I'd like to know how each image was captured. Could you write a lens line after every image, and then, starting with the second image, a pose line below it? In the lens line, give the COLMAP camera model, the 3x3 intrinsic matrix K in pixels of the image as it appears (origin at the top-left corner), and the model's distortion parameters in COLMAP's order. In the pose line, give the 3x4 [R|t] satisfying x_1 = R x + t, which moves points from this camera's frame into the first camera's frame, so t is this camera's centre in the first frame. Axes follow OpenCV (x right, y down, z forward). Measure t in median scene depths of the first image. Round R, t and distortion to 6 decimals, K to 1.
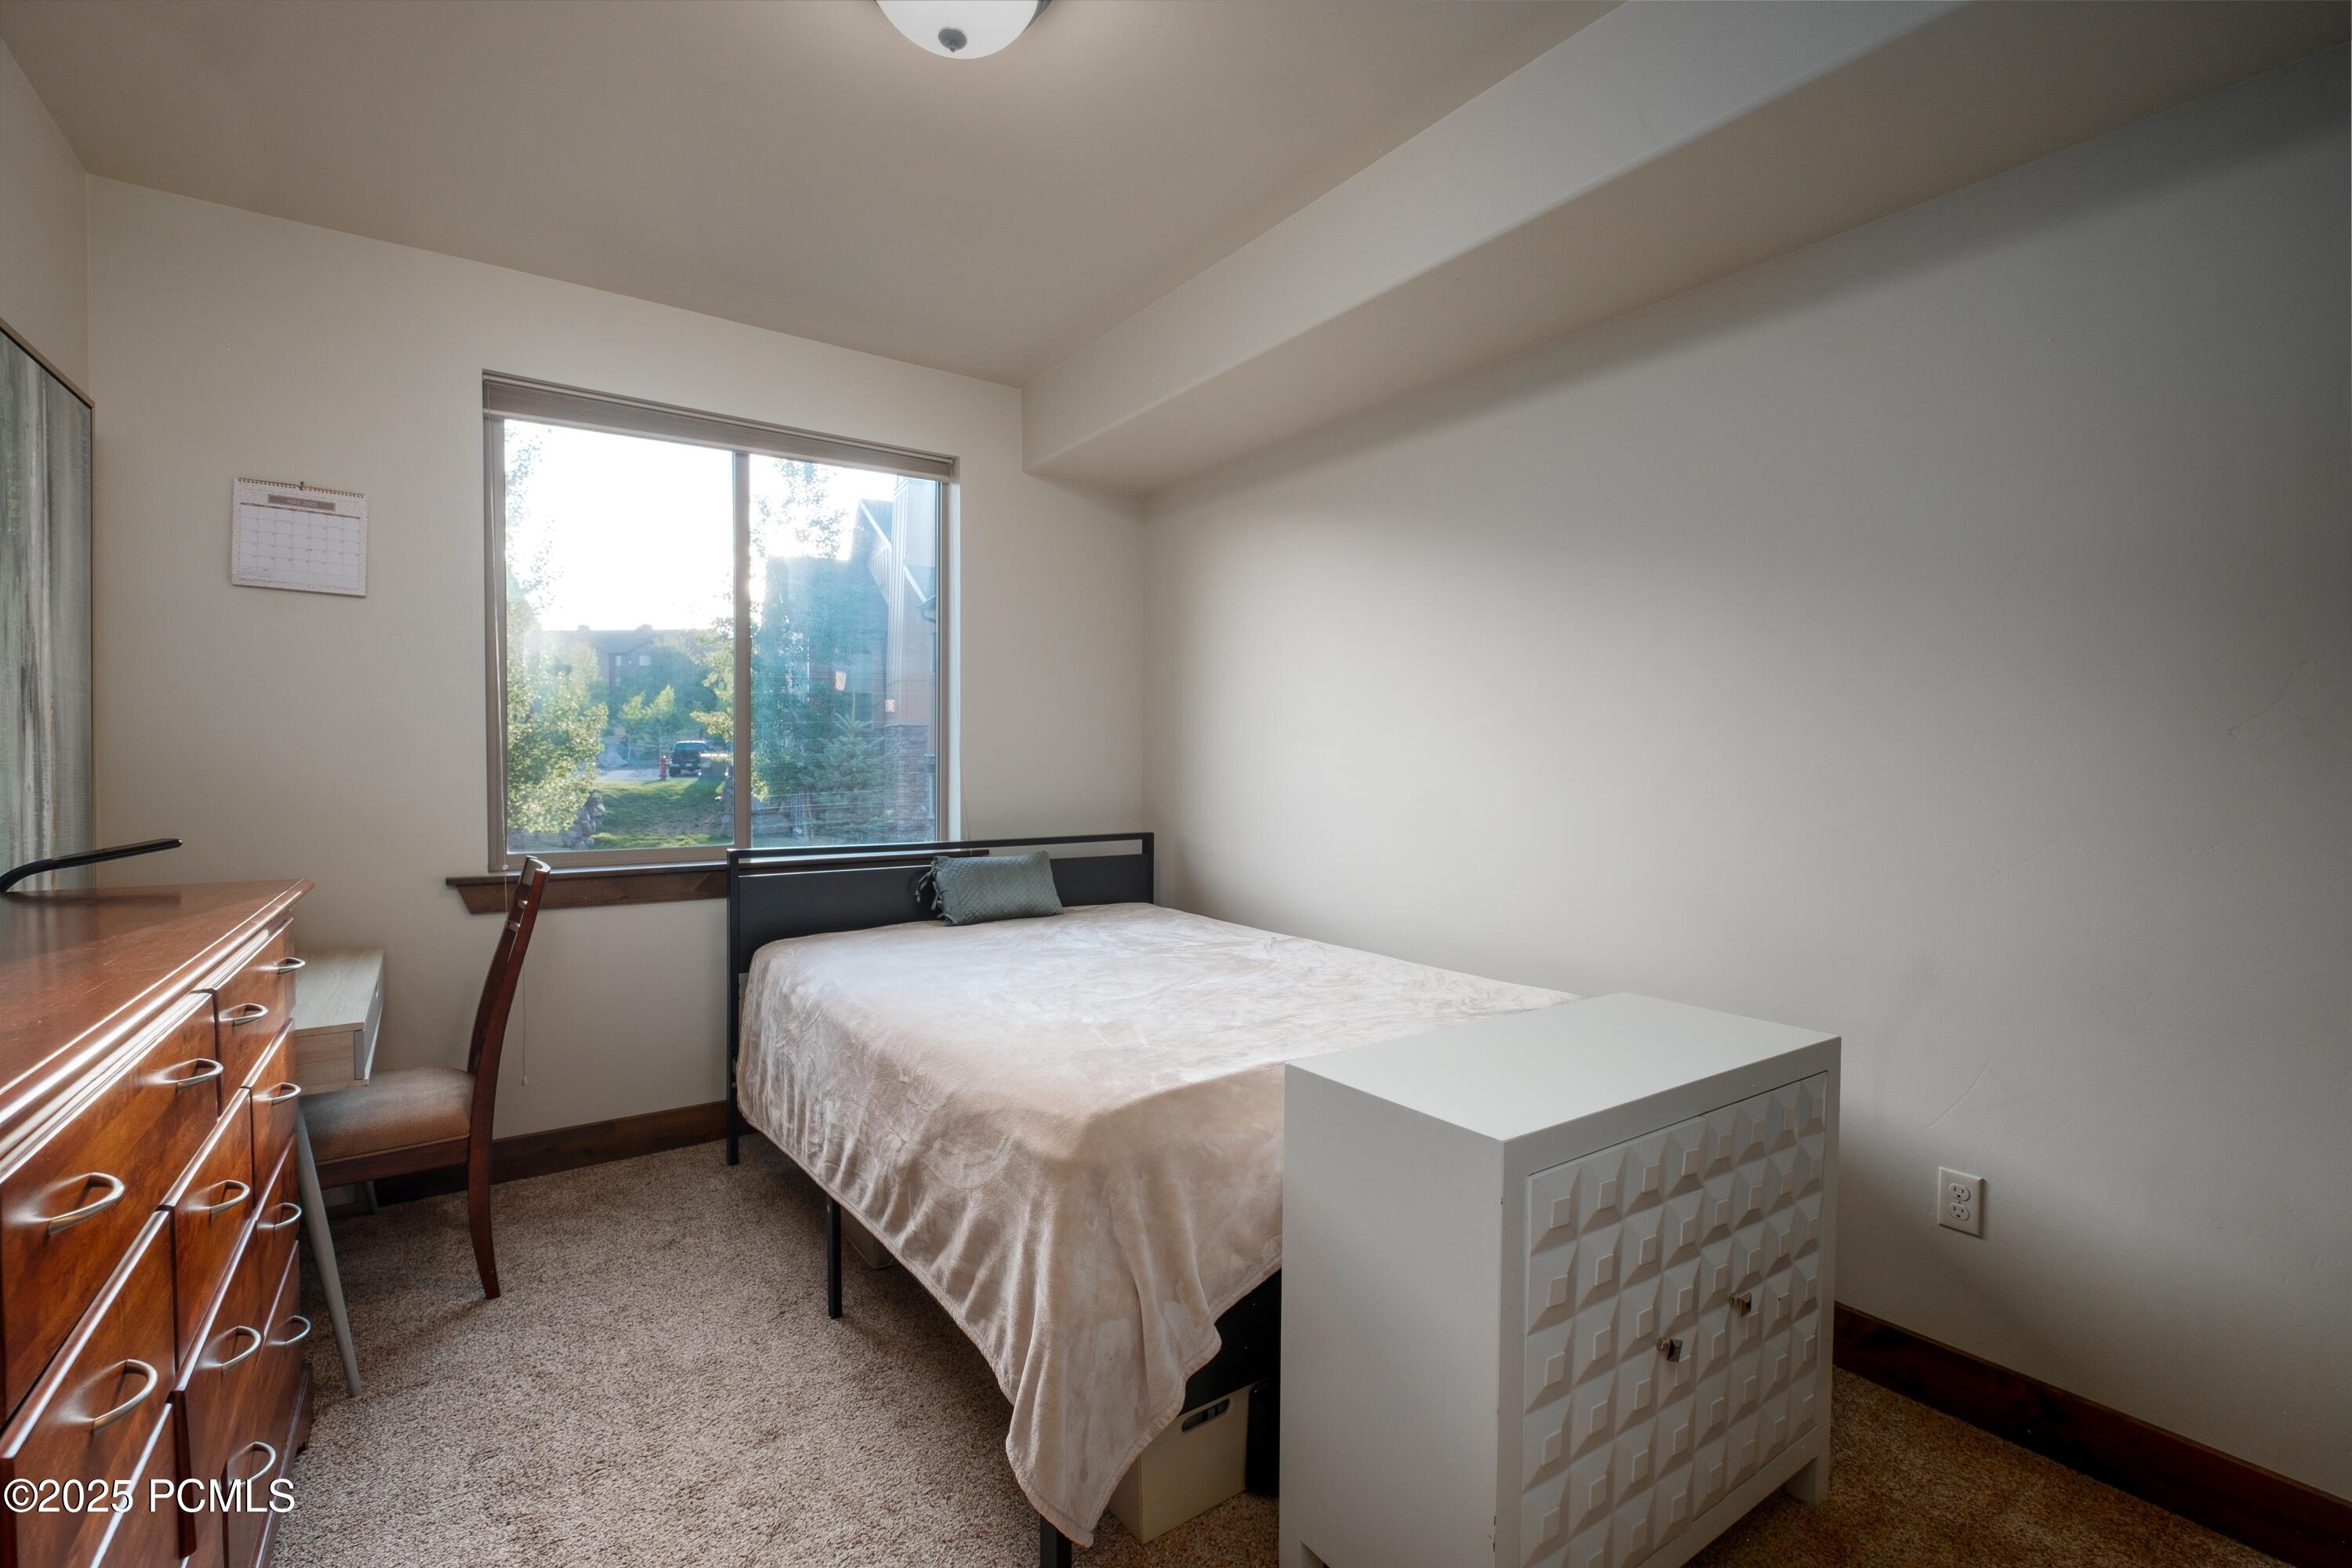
lens RADIAL K [[1033.5, 0, 1174.9], [0, 1033.5, 777.9], [0, 0, 1]] dist [0.000459, -0.000177]
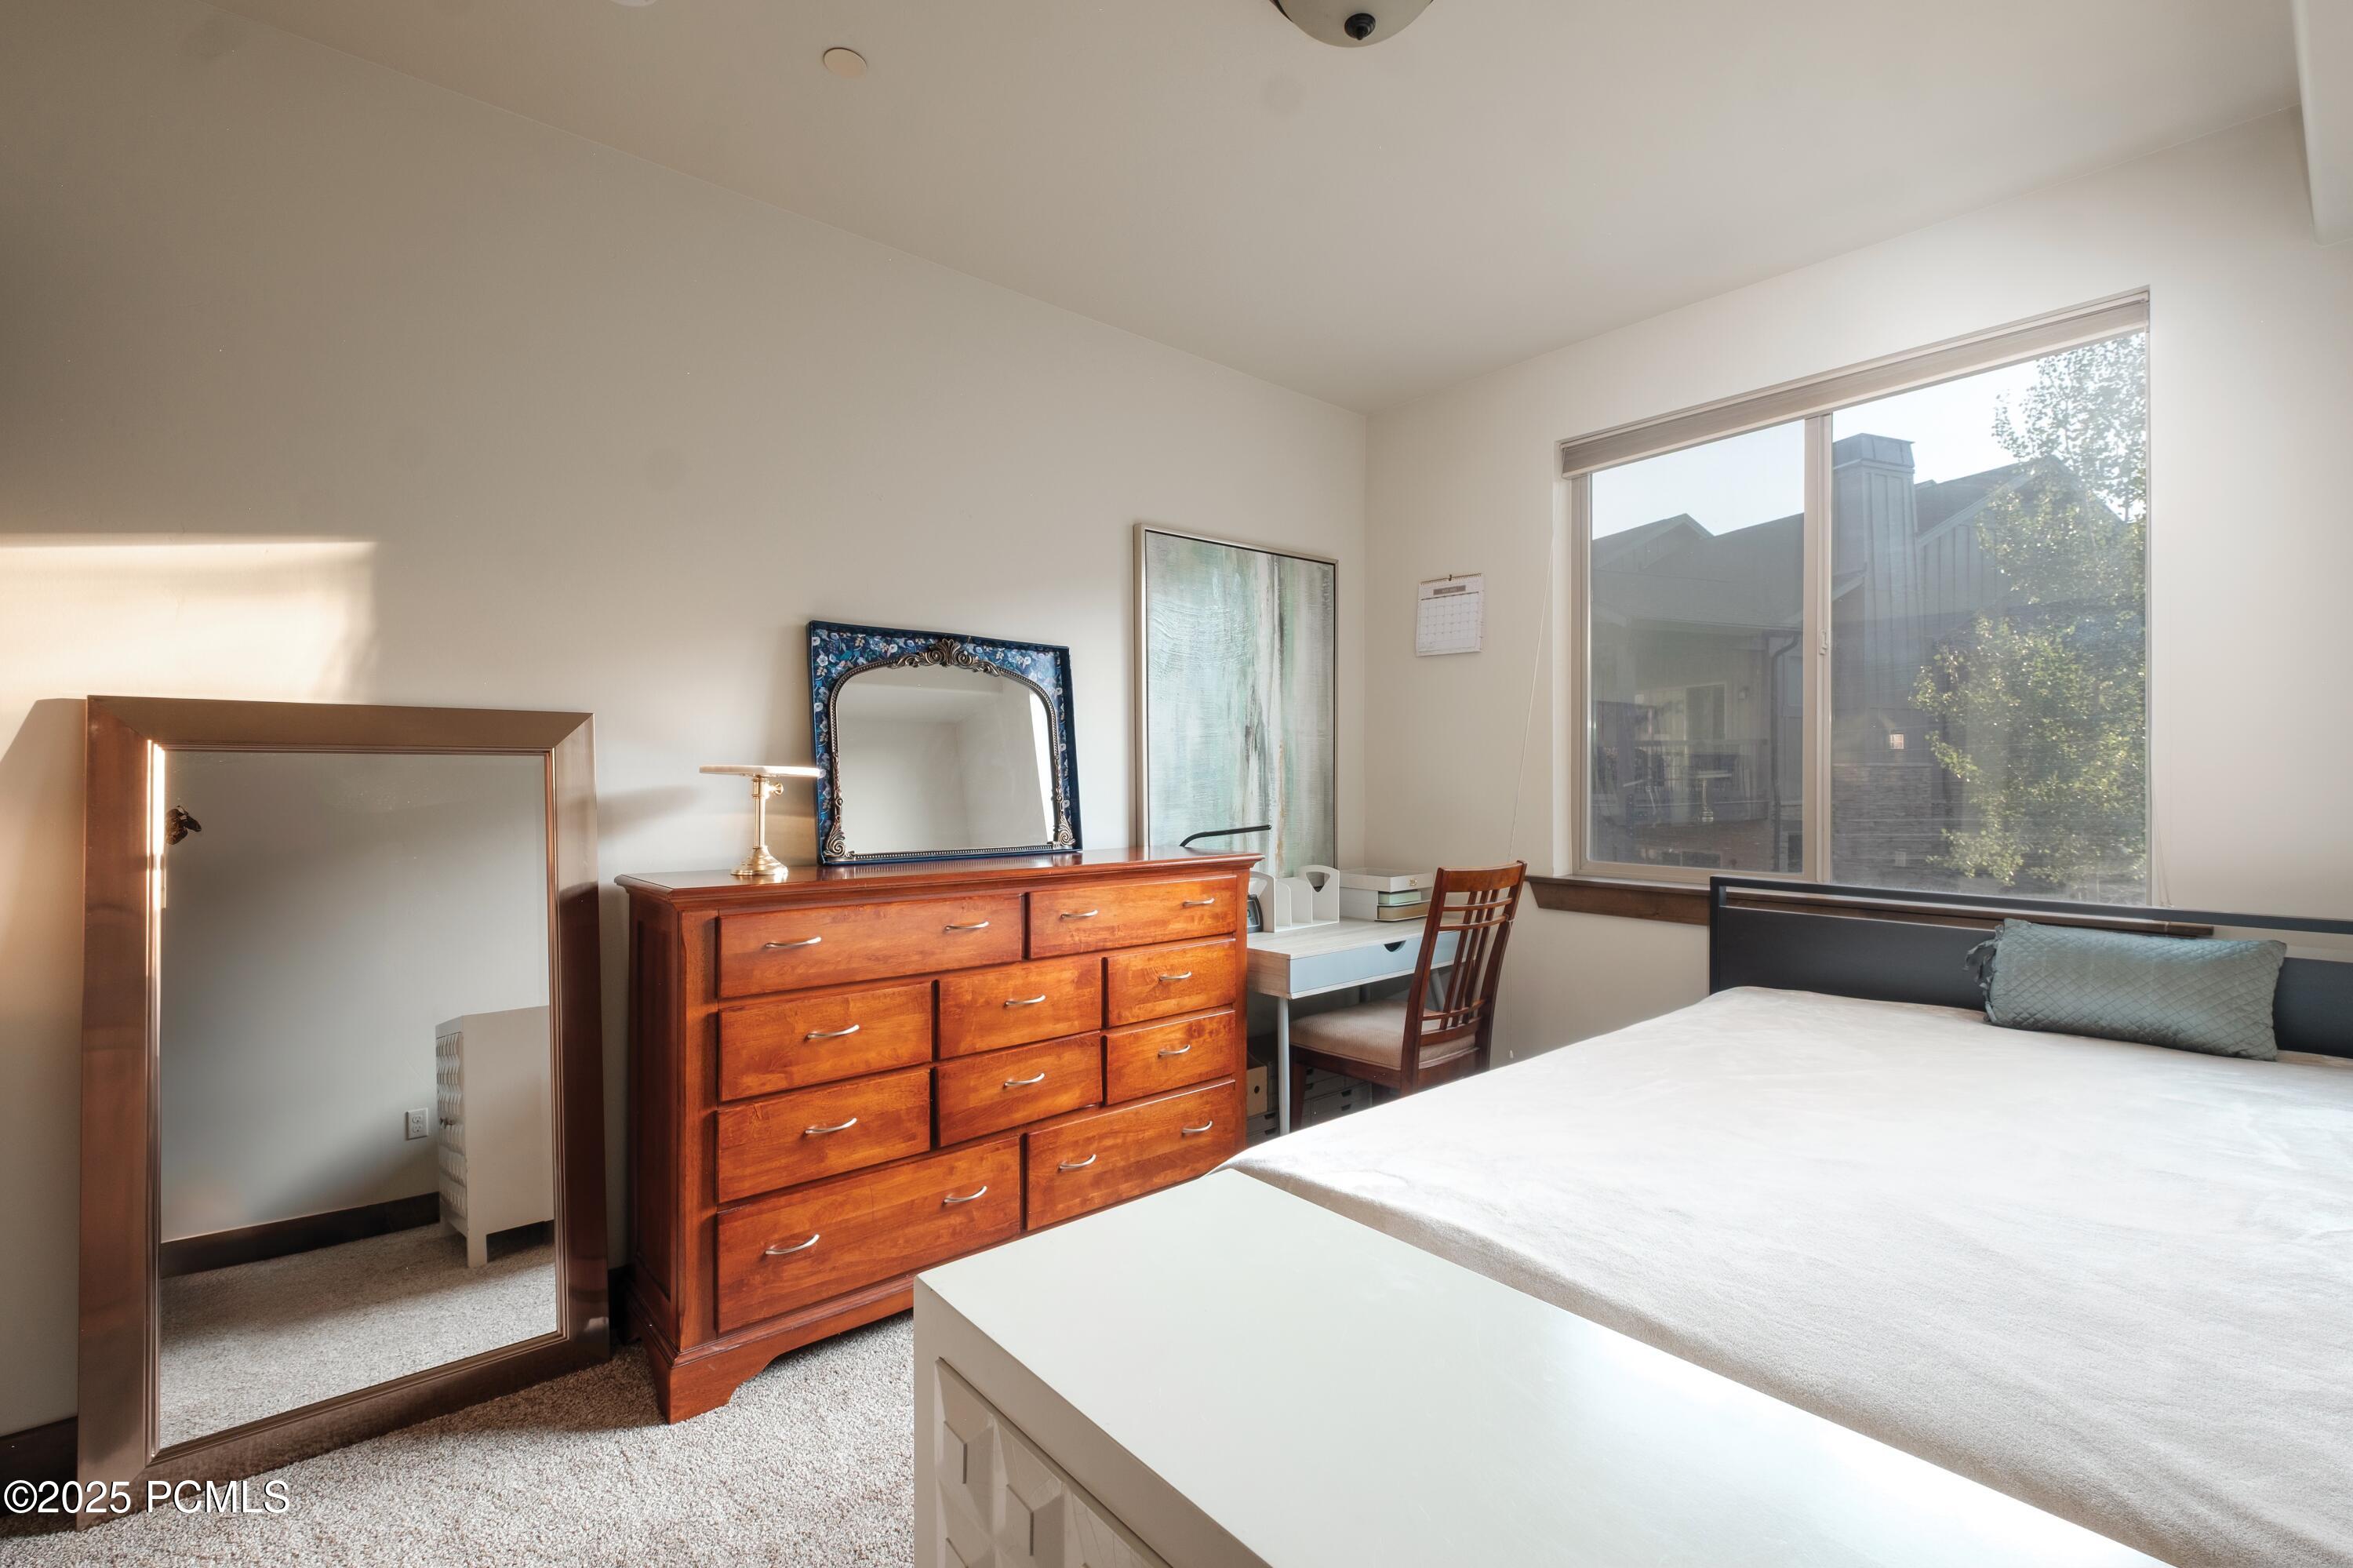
lens RADIAL K [[1034.0, 0, 1175.4], [0, 1034.0, 777.9], [0, 0, 1]] dist [0.000459, -0.000177]
pose [[0.087405, -0.002558, -0.996170, 0.491201], [-0.015476, 0.999873, -0.003925, -0.005101], [0.996053, 0.015760, 0.087355, 0.516945]]
